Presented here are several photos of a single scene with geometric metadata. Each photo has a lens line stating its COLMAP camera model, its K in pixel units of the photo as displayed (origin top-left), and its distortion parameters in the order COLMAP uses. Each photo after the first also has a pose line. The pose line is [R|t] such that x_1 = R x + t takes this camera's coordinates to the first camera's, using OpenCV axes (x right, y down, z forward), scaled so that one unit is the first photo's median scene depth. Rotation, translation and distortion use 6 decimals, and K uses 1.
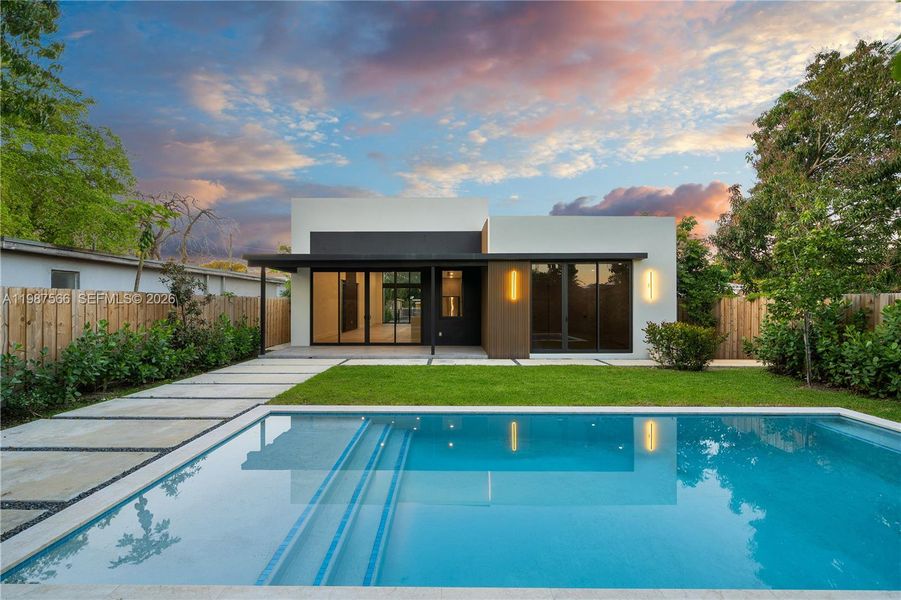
lens RADIAL K [[382.9, 0, 447.7], [0, 382.9, 304.2], [0, 0, 1]] dist [0.000899, 0.000155]
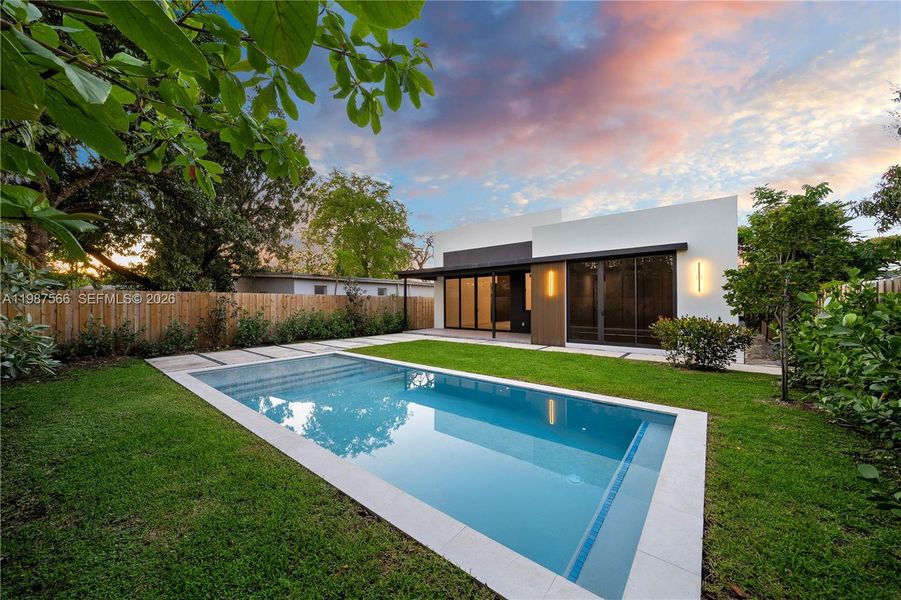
lens RADIAL K [[324.2, 0, 450.1], [0, 324.2, 301.4], [0, 0, 1]] dist [0.000342, 0.000008]
pose [[0.777627, -0.005740, -0.628699, 0.551049], [0.003968, 0.999983, -0.004222, 0.009186], [0.628713, 0.000788, 0.777637, 0.031806]]
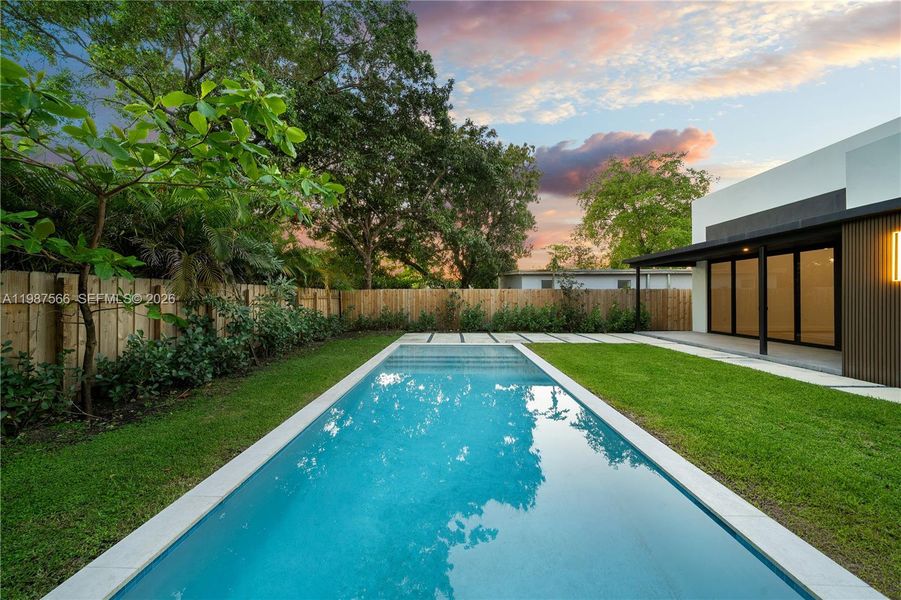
lens RADIAL K [[311.5, 0, 445.2], [0, 311.5, 297.0], [0, 0, 1]] dist [0.000143, 0.000021]
pose [[-0.023640, -0.002116, -0.999718, 0.641751], [0.002721, 0.999994, -0.002181, 0.010029], [0.999717, -0.002772, -0.023634, 0.340376]]
